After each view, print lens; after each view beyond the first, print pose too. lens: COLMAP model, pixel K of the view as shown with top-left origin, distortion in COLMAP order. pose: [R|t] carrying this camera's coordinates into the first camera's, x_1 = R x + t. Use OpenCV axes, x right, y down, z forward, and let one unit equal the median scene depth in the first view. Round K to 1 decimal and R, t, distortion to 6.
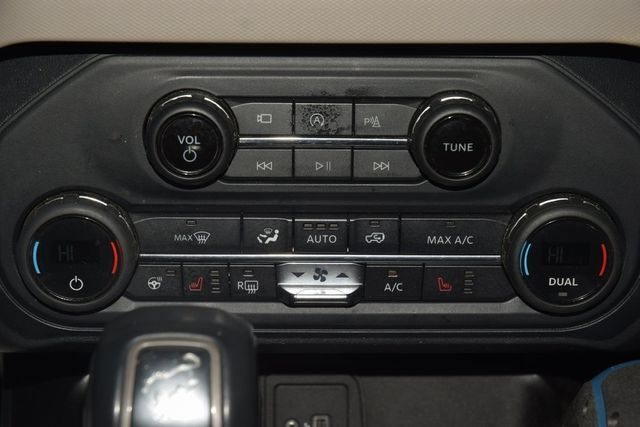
lens RADIAL K [[1938.6, 0, 320.0], [0, 1938.6, 213.6], [0, 0, 1]] dist [-0.011277, 0.000000]
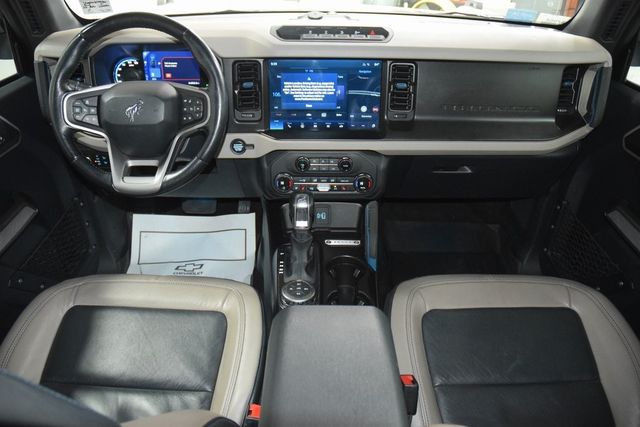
lens RADIAL K [[491.7, 0, 320.4], [0, 491.7, 214.1], [0, 0, 1]] dist [-0.000767, -0.000068]
pose [[0.999983, 0.001288, -0.005632, -0.000806], [-0.000842, 0.996918, 0.078450, -0.003924], [0.005715, -0.078444, 0.996902, -0.549830]]
